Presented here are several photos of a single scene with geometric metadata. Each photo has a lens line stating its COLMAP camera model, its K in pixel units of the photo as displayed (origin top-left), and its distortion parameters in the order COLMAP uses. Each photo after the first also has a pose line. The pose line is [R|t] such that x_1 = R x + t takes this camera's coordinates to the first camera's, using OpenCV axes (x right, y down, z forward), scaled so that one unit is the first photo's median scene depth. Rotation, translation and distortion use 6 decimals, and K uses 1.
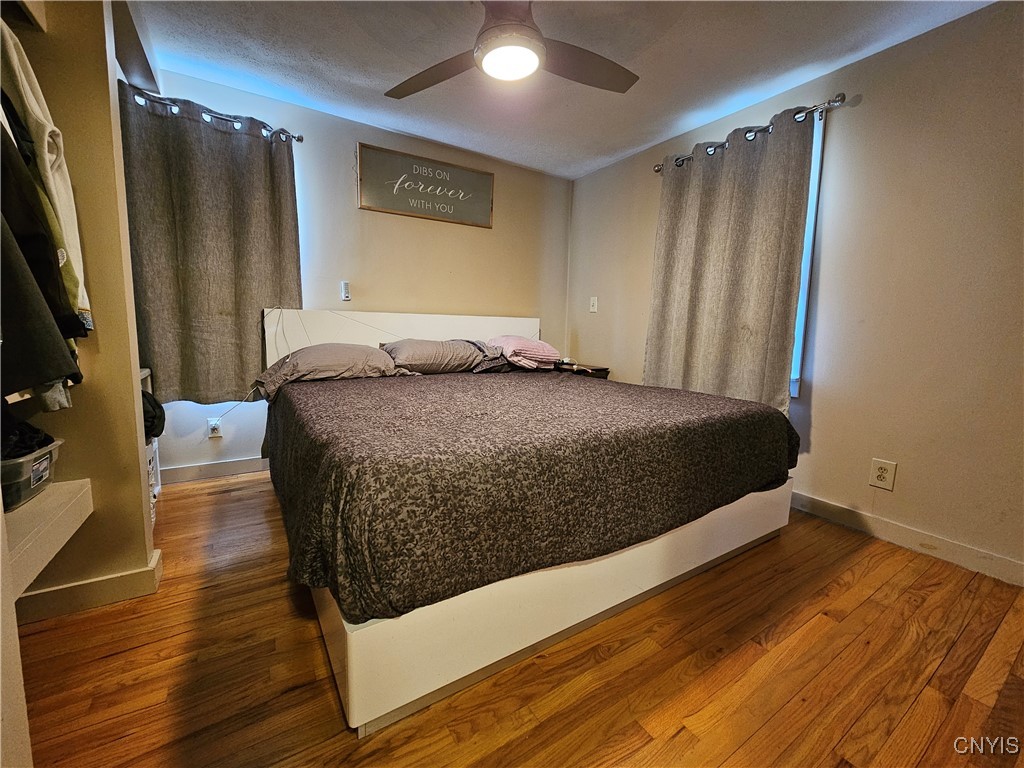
lens RADIAL K [[419.0, 0, 513.7], [0, 419.0, 385.6], [0, 0, 1]] dist [-0.000959, 0.000833]
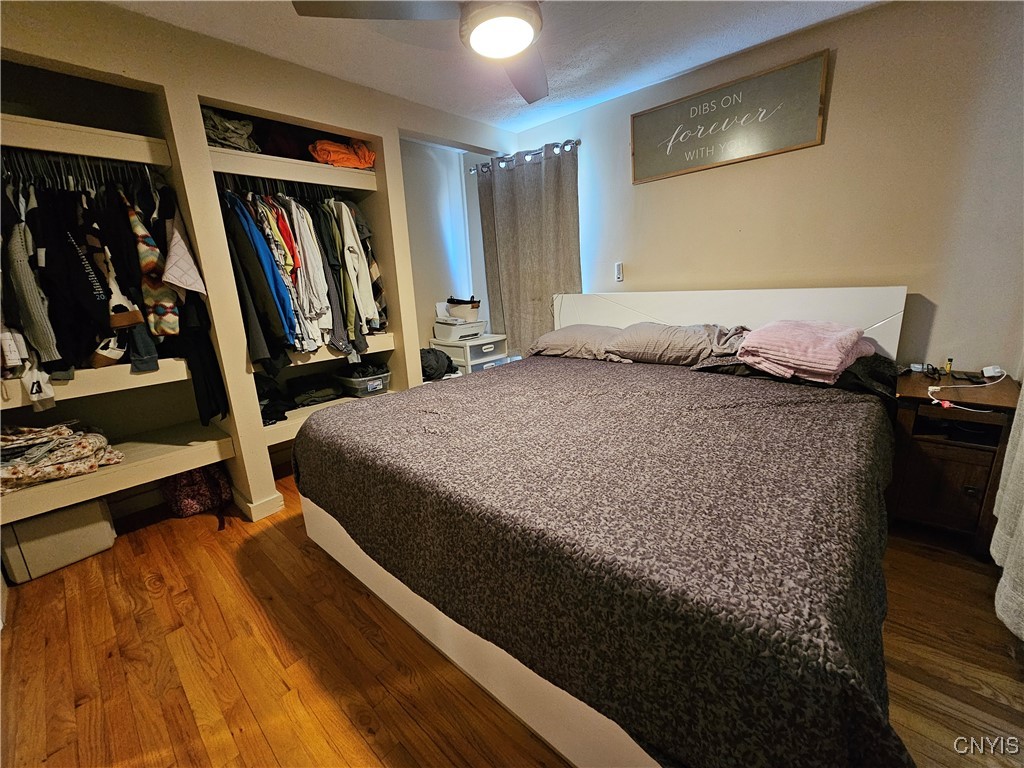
lens RADIAL K [[419.0, 0, 514.3], [0, 419.0, 382.9], [0, 0, 1]] dist [-0.000959, 0.000833]
pose [[0.273010, 0.200177, -0.940954, 0.613184], [-0.066866, 0.979694, 0.189018, -0.144823], [0.959685, 0.011314, 0.280851, 0.493351]]
